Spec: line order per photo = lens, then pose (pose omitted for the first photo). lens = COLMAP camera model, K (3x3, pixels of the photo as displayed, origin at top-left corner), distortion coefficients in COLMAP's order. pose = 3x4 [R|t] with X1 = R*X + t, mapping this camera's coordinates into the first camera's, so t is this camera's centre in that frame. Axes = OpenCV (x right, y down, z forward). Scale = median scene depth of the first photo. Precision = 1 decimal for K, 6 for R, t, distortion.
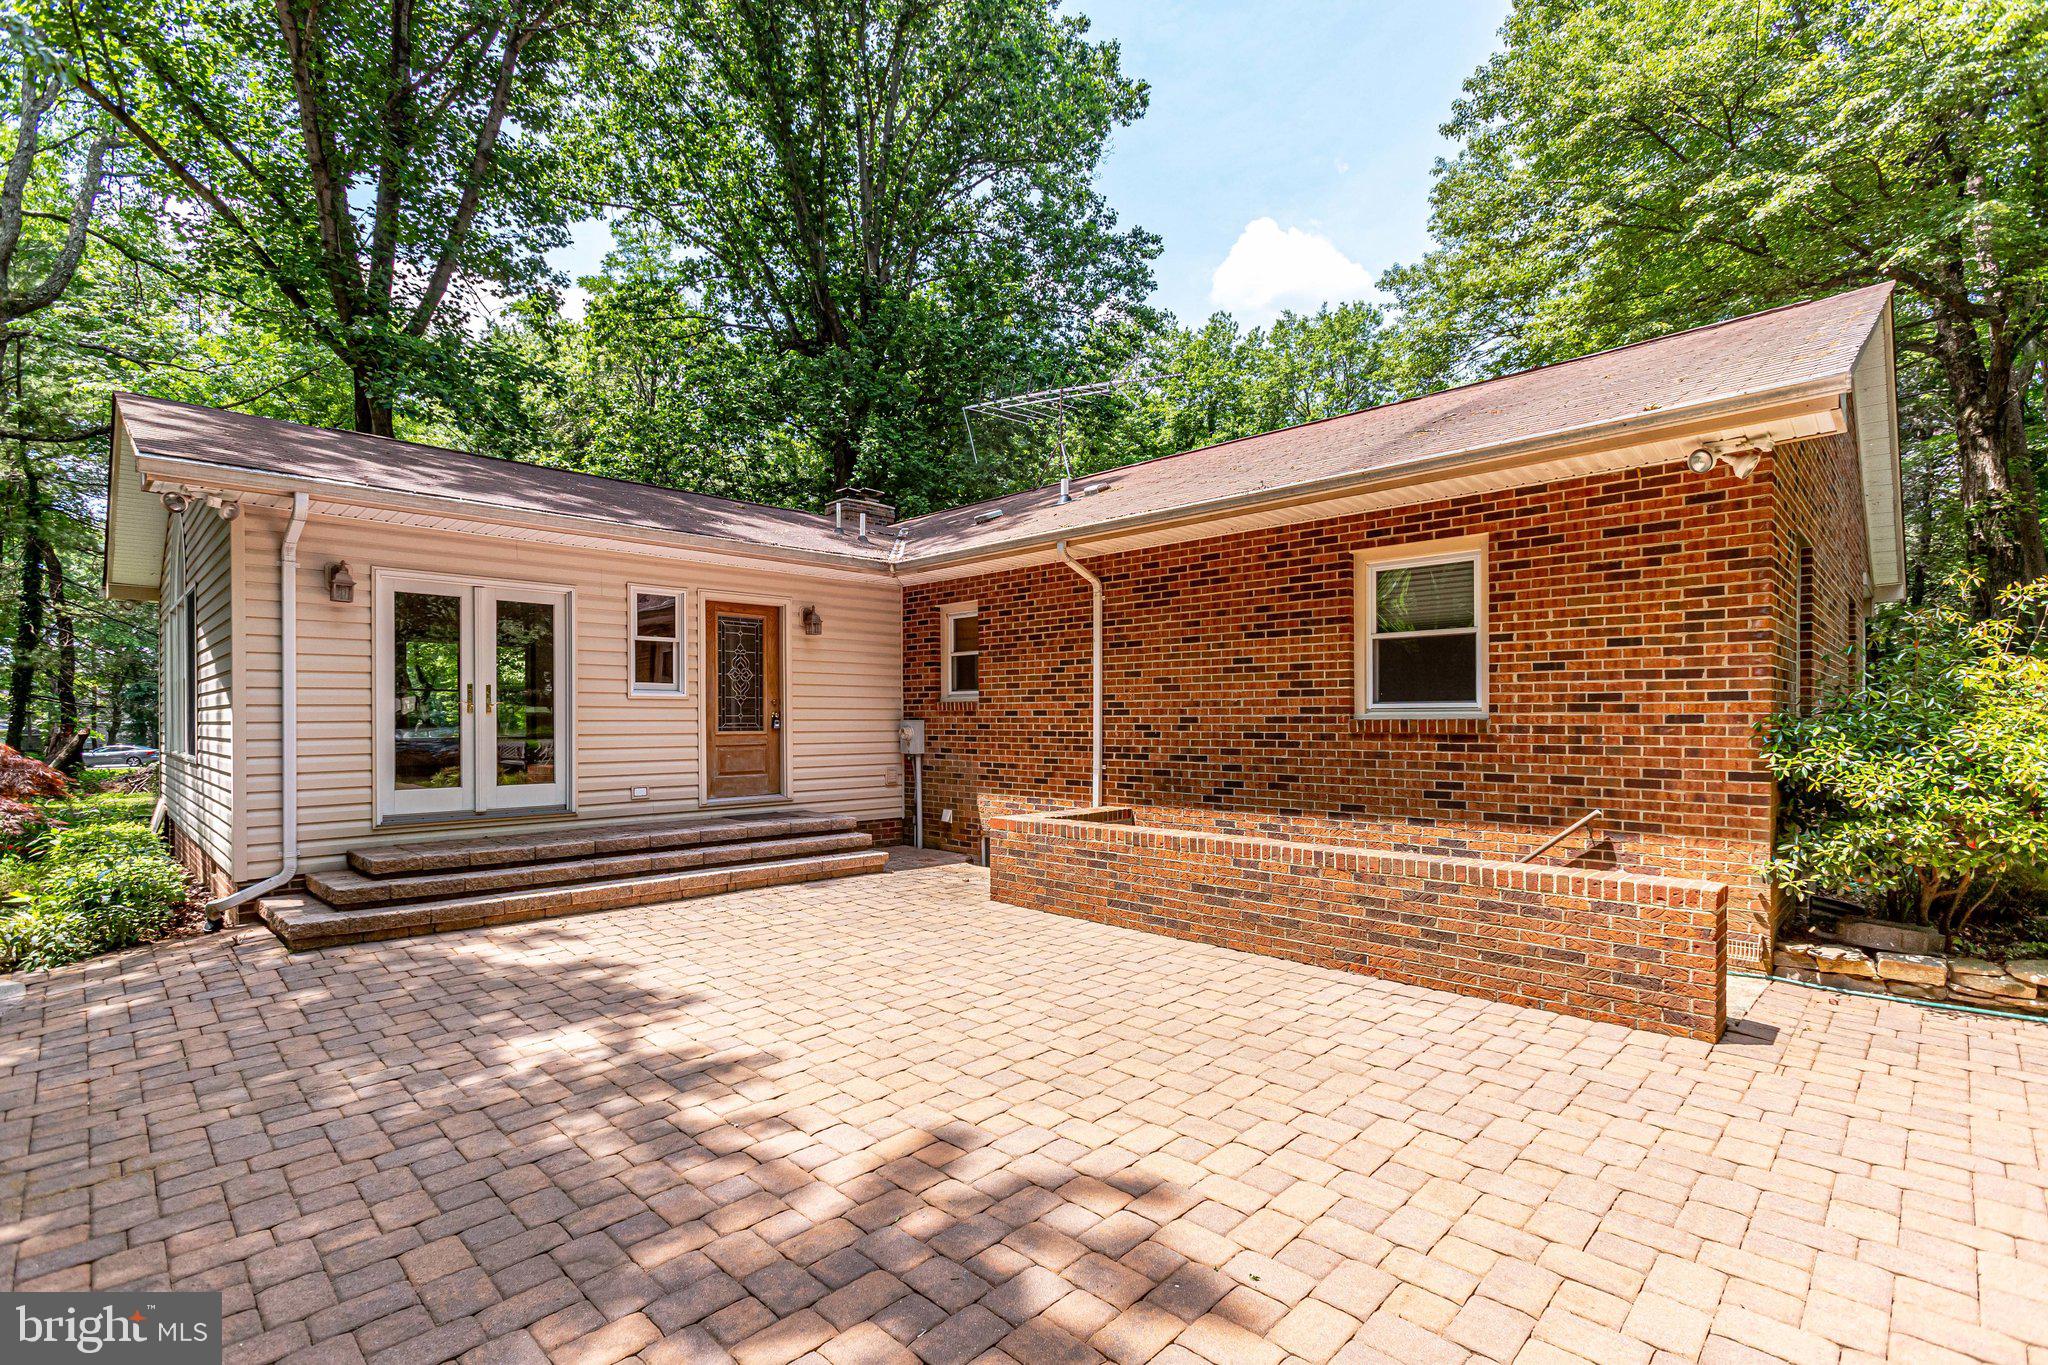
lens RADIAL K [[939.8, 0, 1026.3], [0, 939.8, 720.8], [0, 0, 1]] dist [-0.010487, 0.010404]
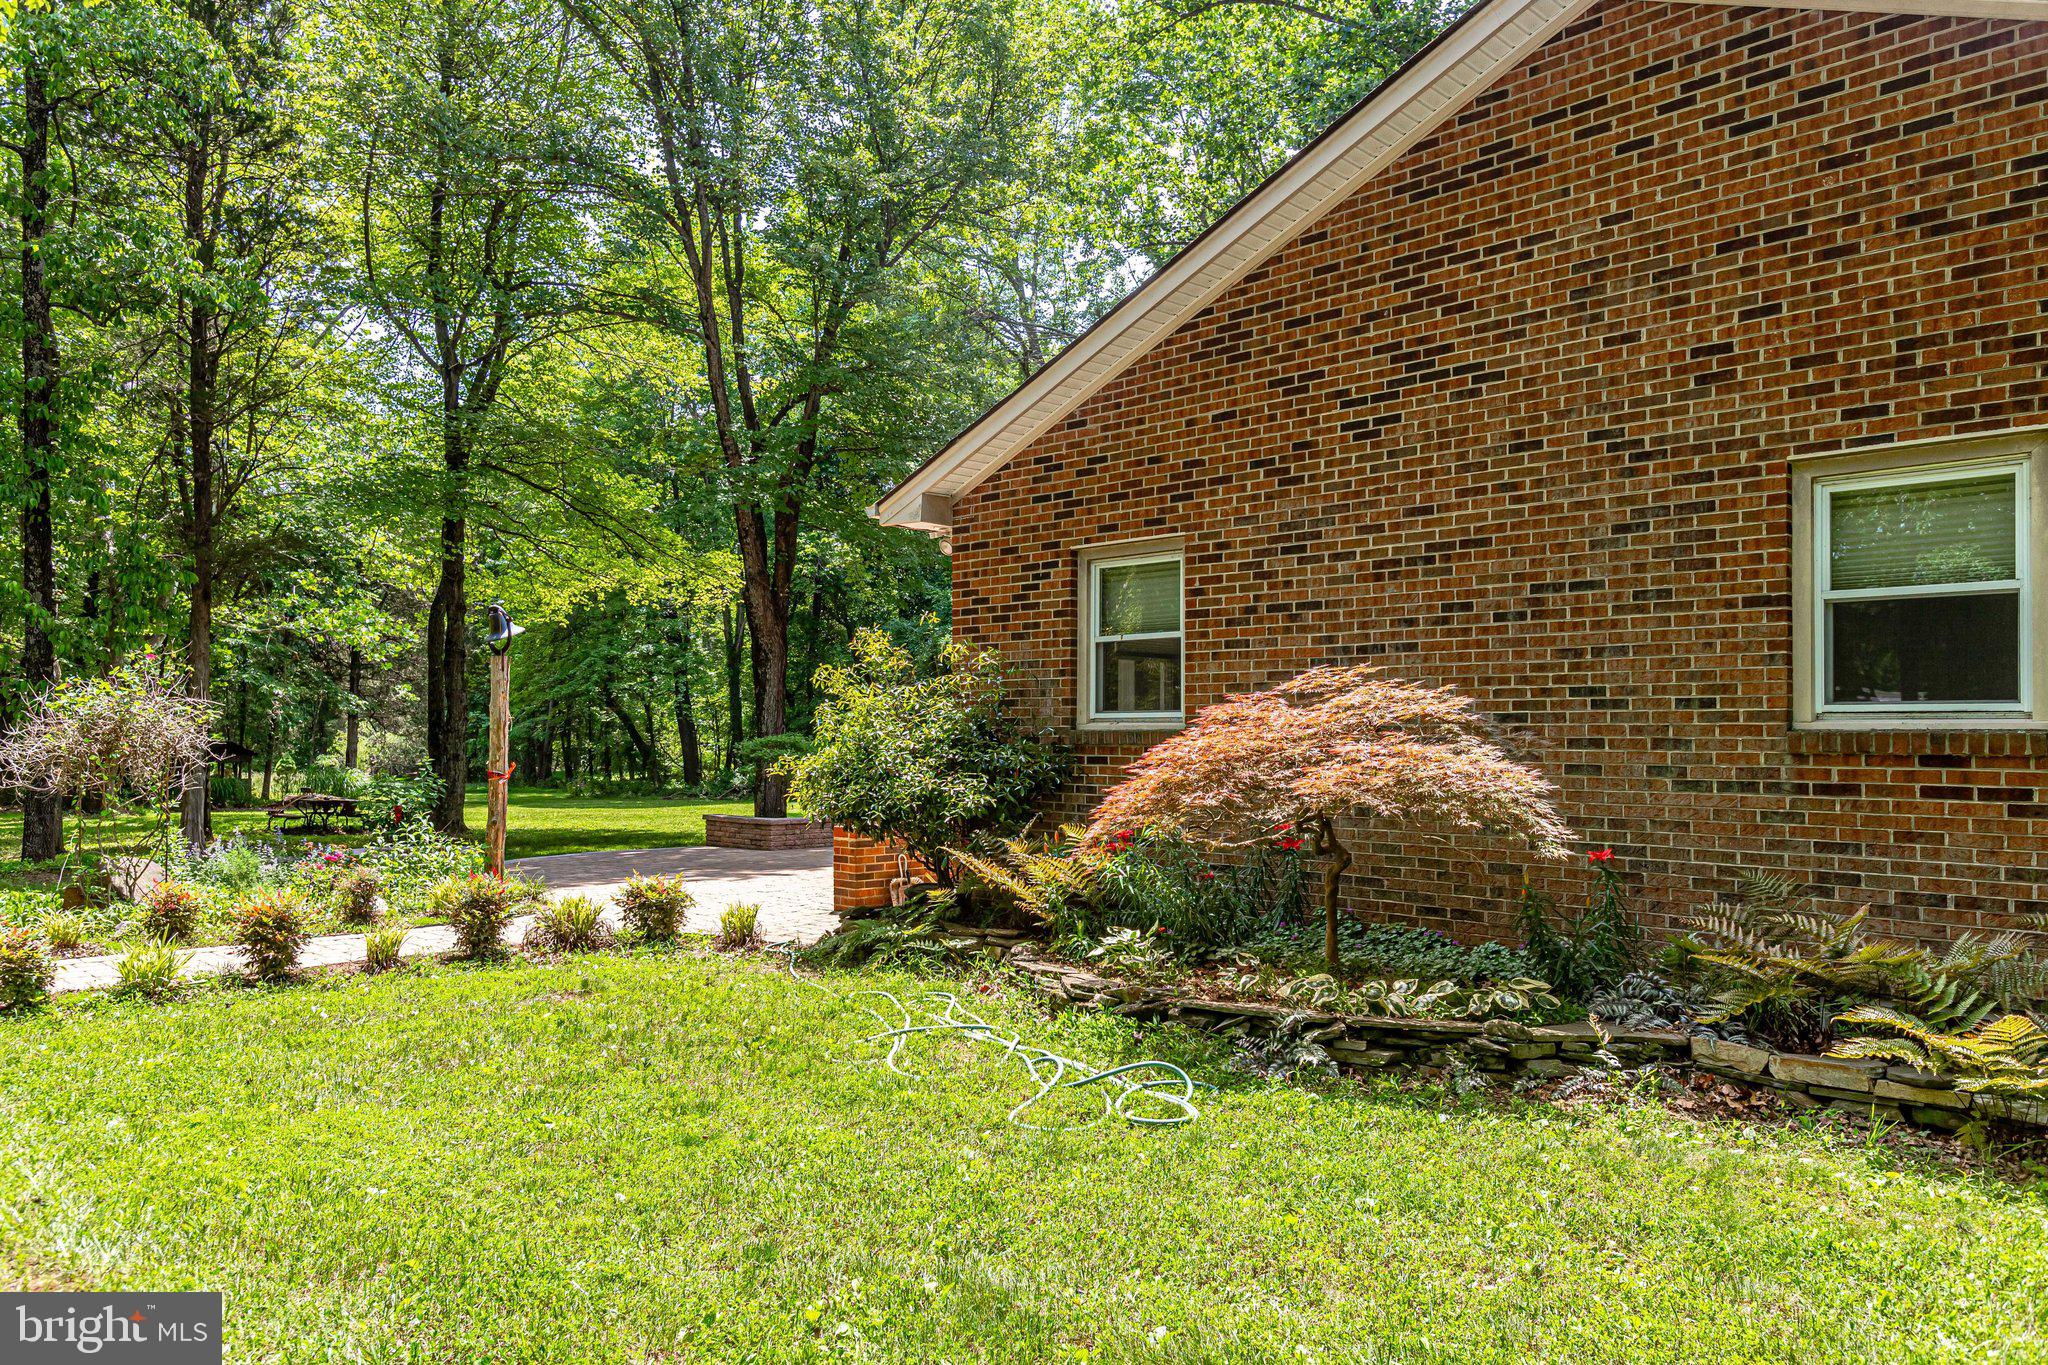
lens RADIAL K [[1423.8, 0, 1020.7], [0, 1423.8, 730.8], [0, 0, 1]] dist [-0.001509, -0.000049]
pose [[-0.003903, -0.003534, -0.999986, 1.810102], [-0.005765, 0.999977, -0.003512, 0.001138], [0.999976, 0.005751, -0.003924, 0.709949]]
